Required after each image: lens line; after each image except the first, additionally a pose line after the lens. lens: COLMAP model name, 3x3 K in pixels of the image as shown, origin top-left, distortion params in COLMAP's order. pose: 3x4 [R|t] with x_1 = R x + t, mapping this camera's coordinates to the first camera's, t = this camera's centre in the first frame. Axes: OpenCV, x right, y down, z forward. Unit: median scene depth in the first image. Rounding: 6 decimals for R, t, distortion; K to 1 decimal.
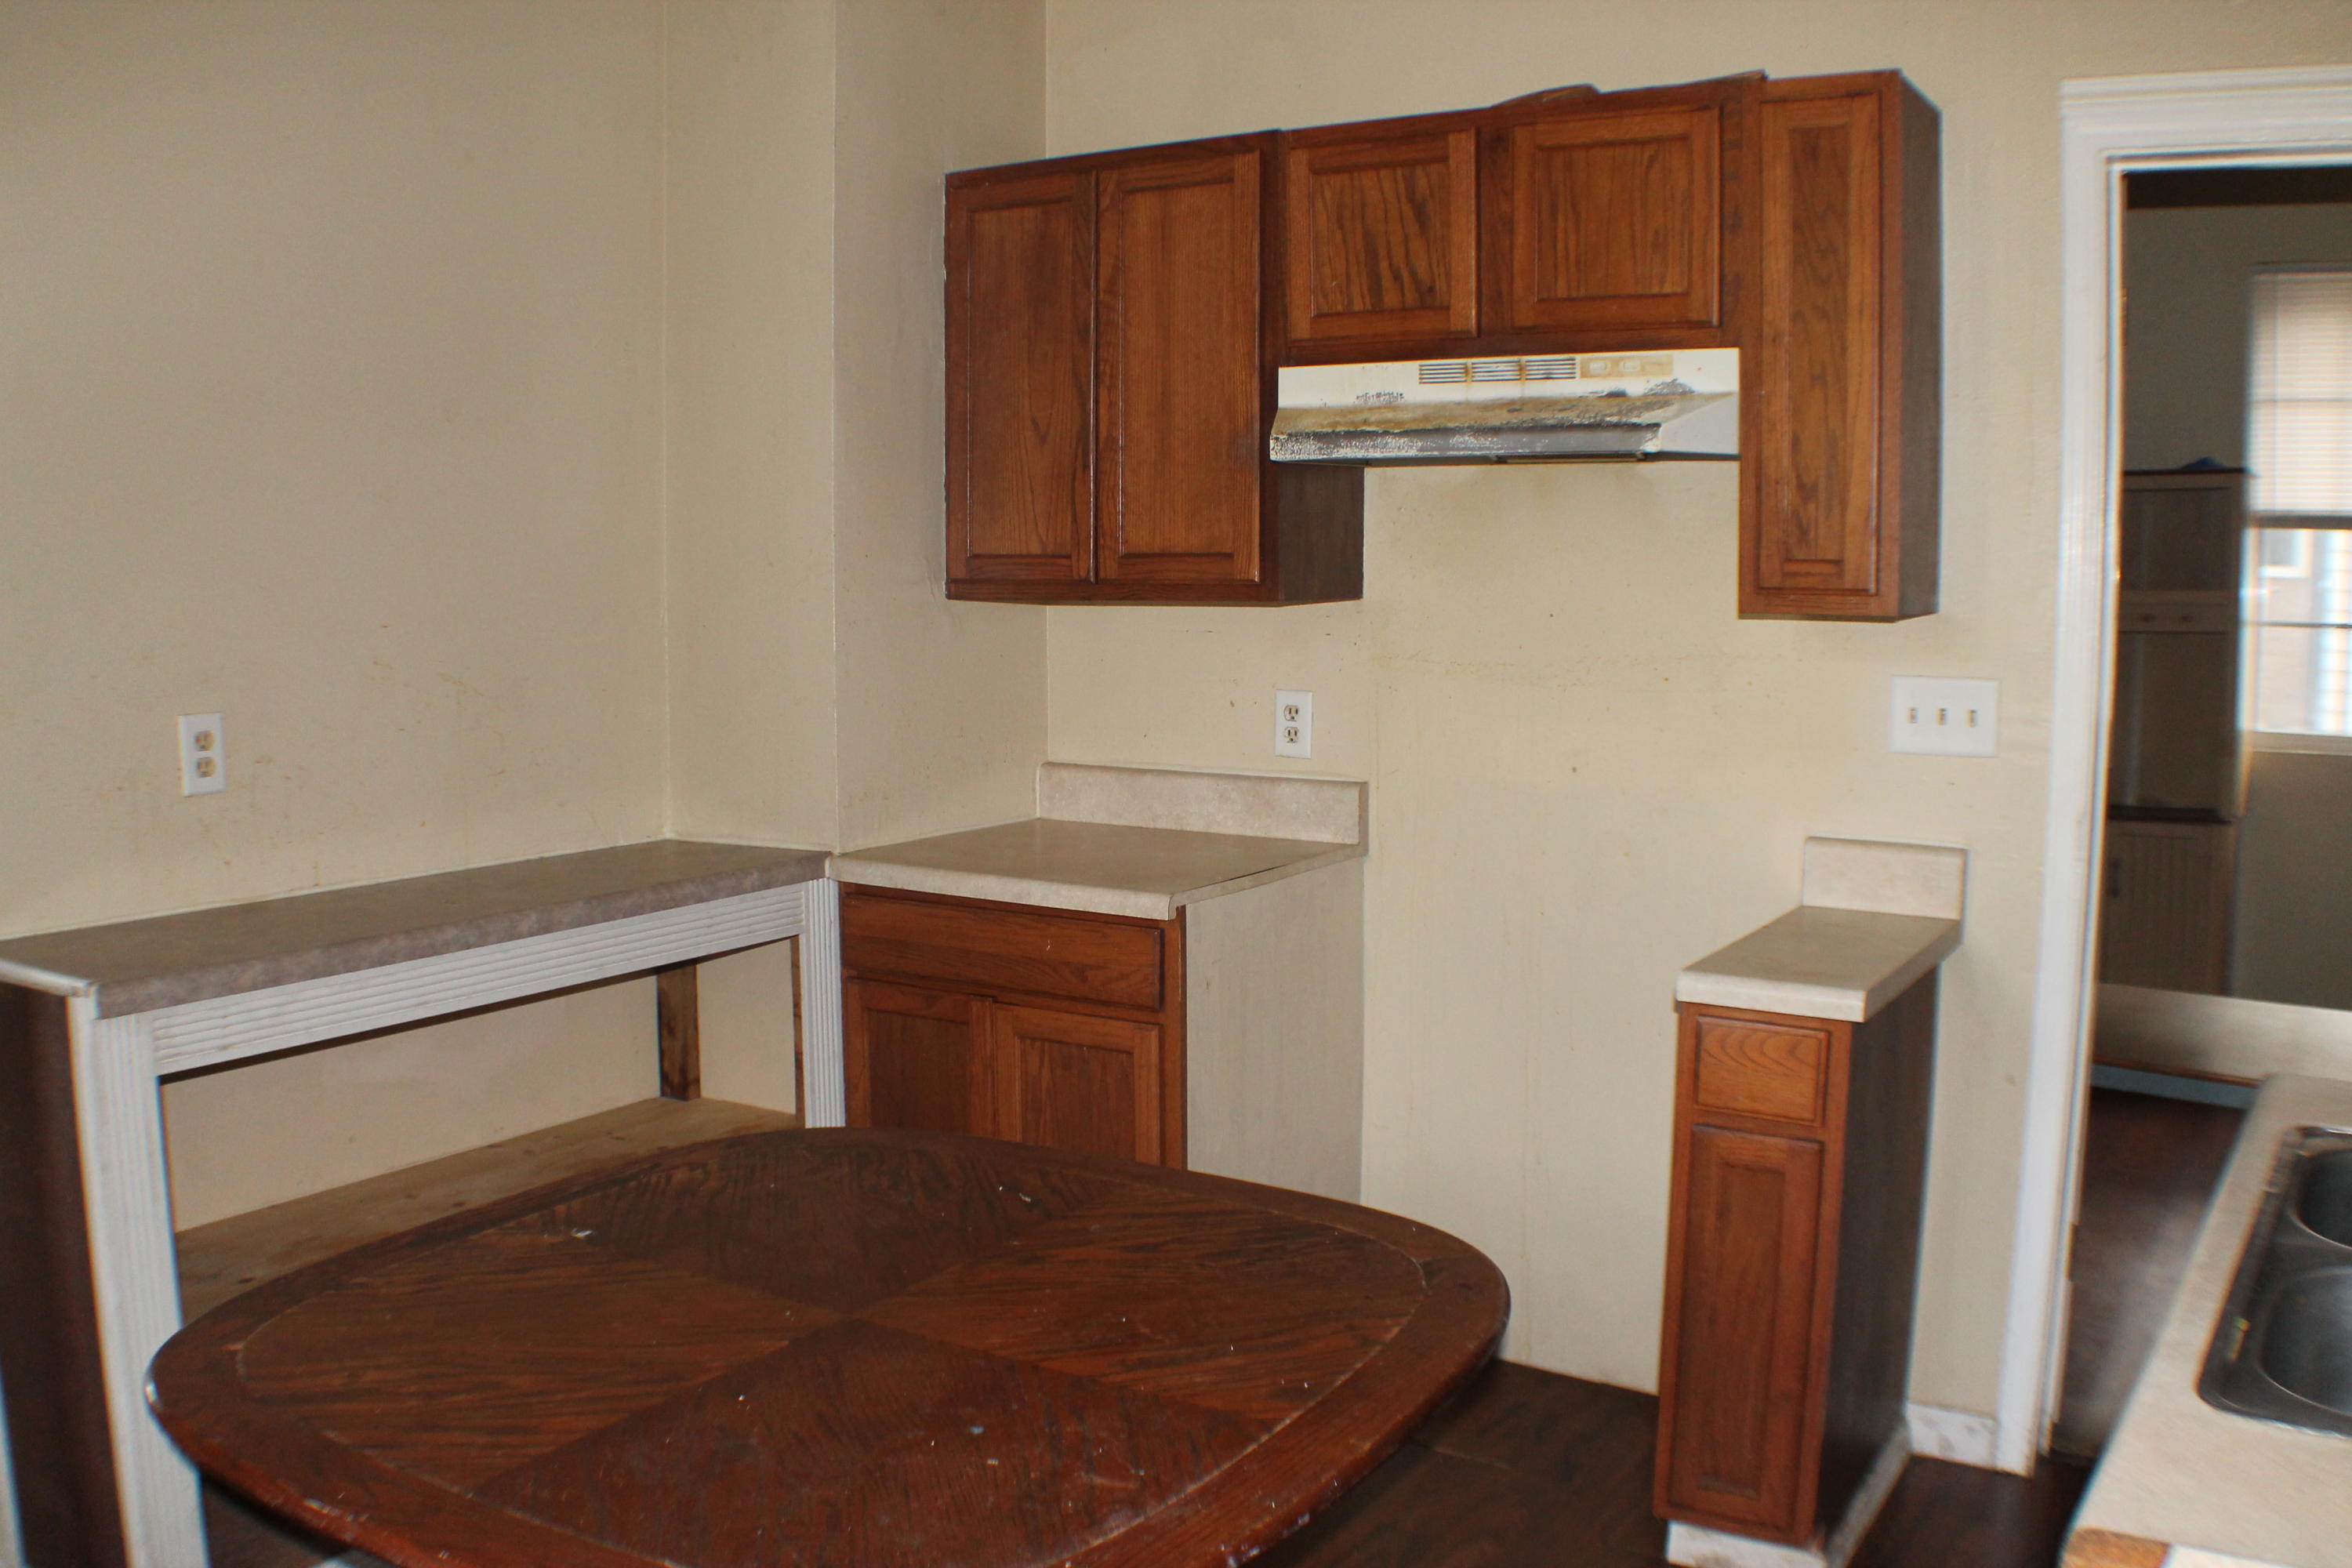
lens RADIAL K [[2097.5, 0, 1169.1], [0, 2097.5, 810.5], [0, 0, 1]] dist [-0.184503, 0.013433]
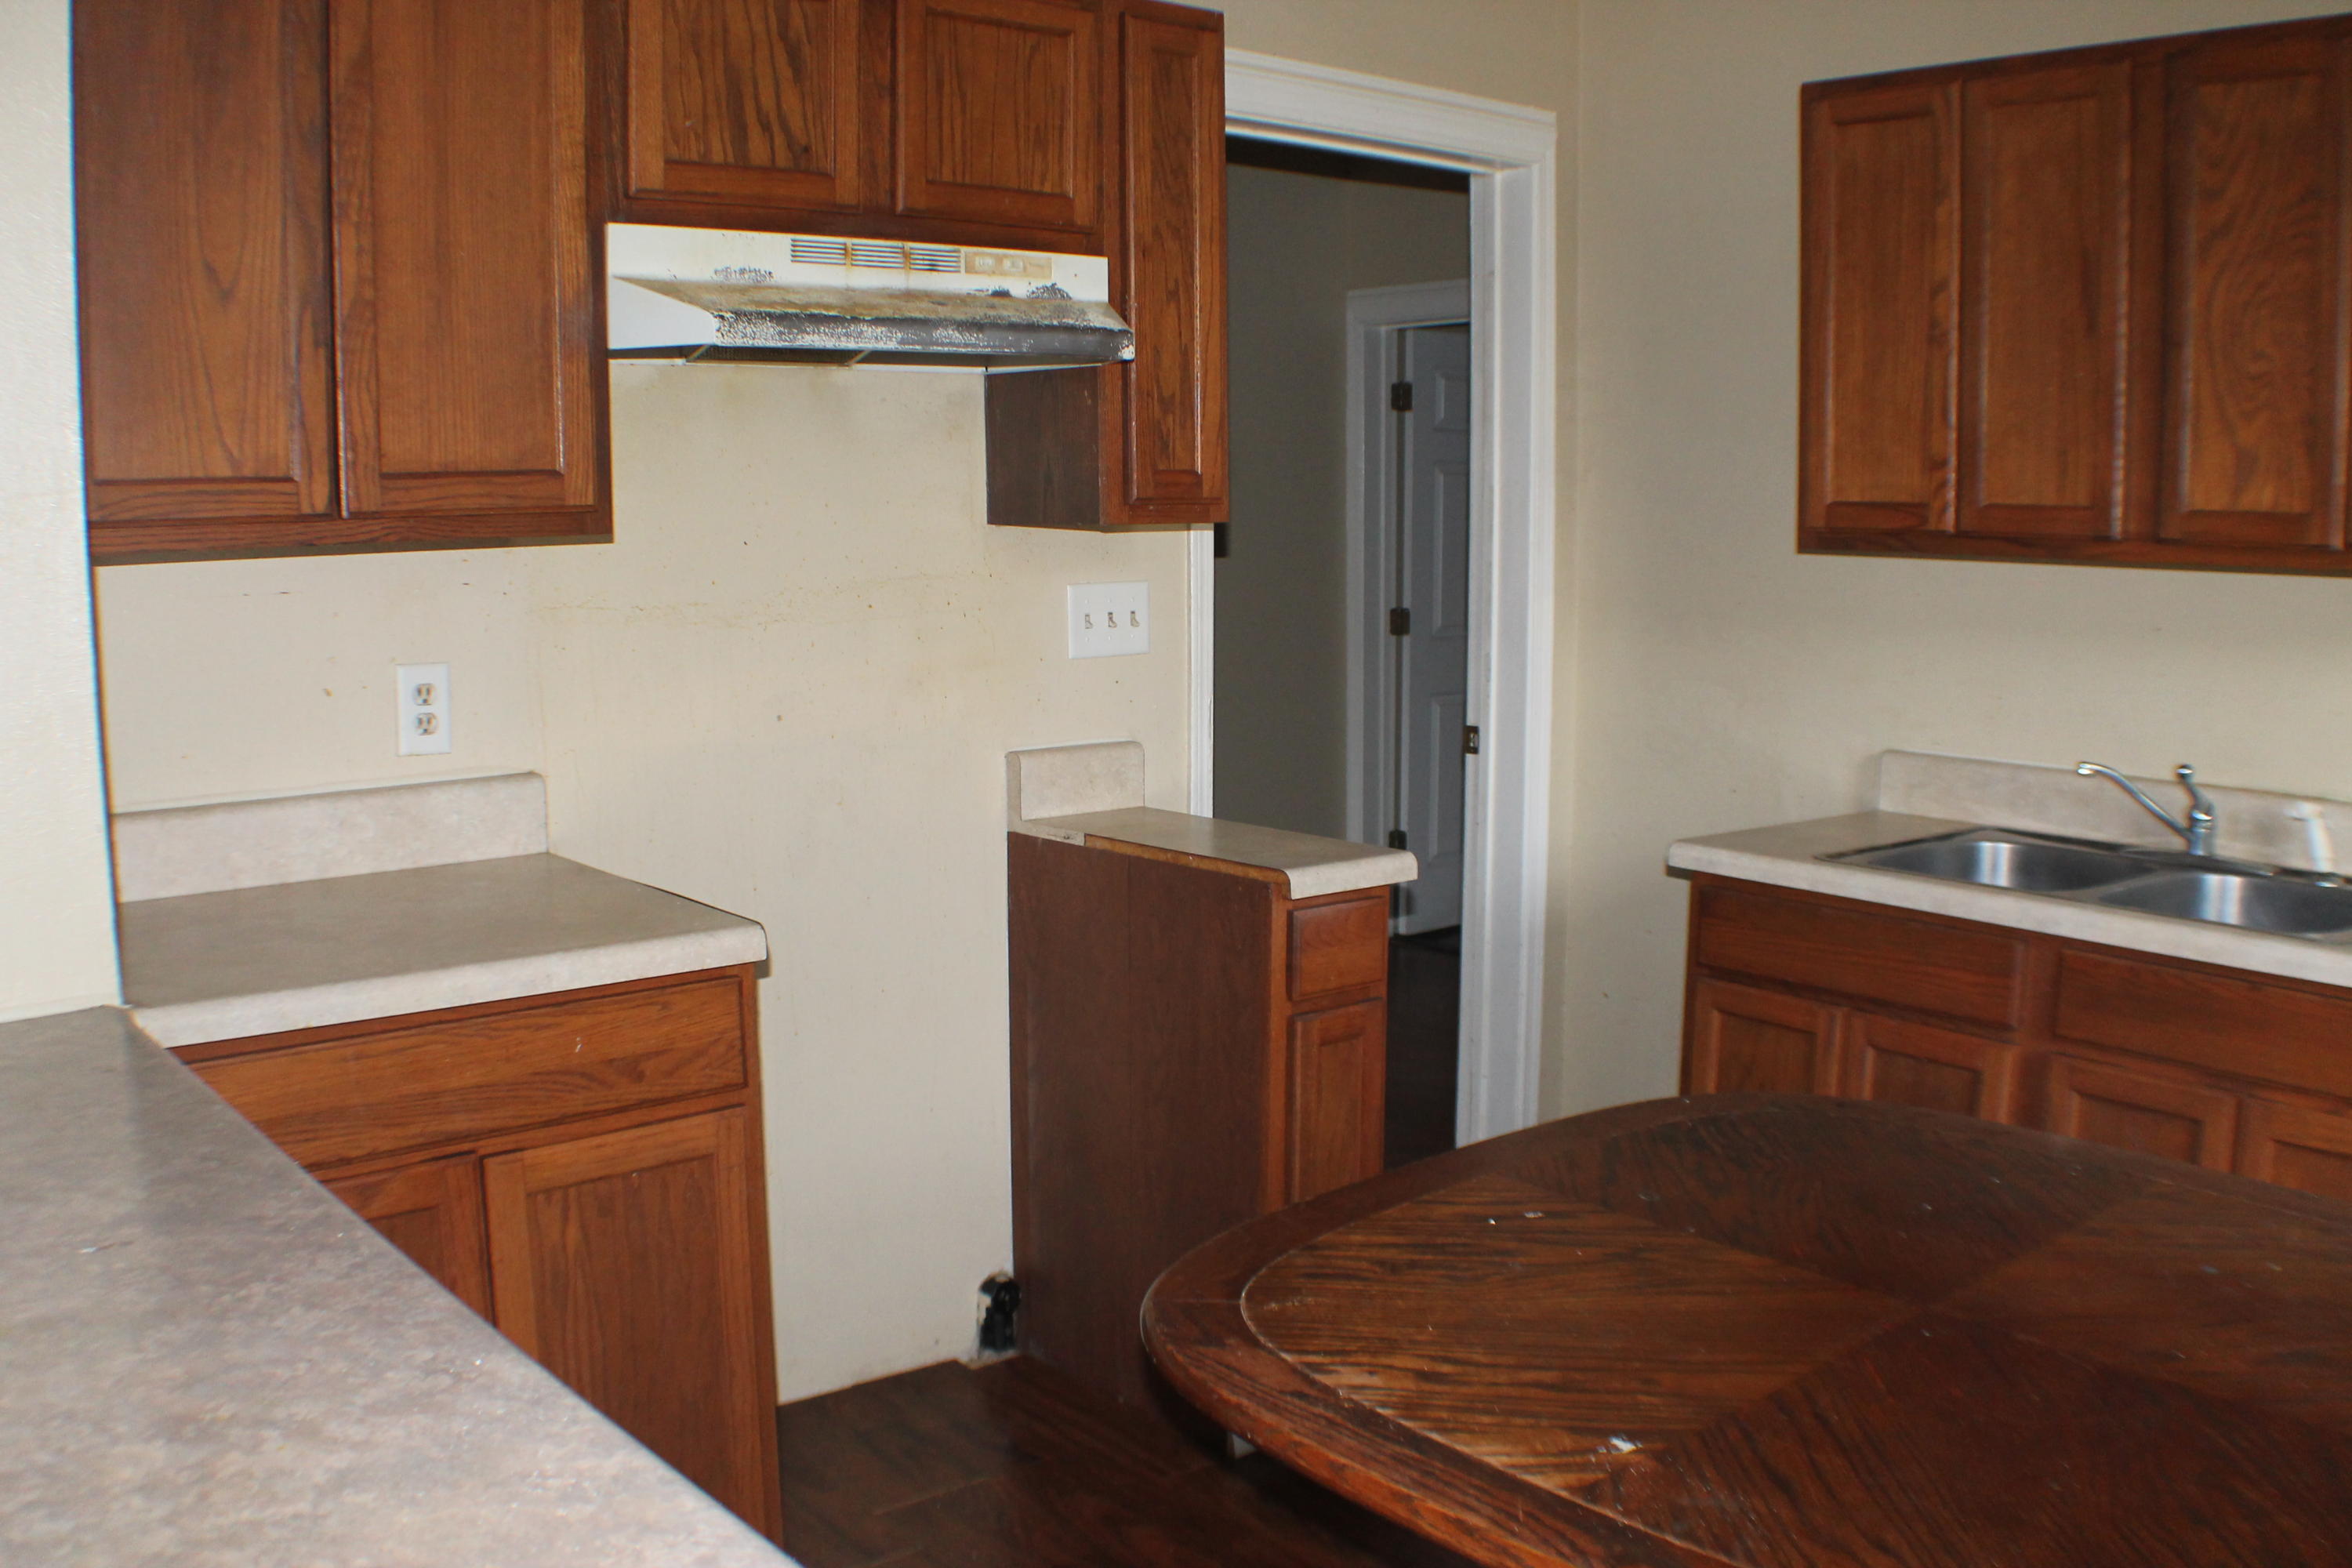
lens RADIAL K [[2097.5, 0, 1169.1], [0, 2097.5, 810.5], [0, 0, 1]] dist [-0.184503, 0.013433]
pose [[0.308116, -0.141029, 0.940837, -0.635172], [0.122139, 0.986631, 0.107894, -0.060813], [-0.943476, 0.081669, 0.321222, 0.616681]]
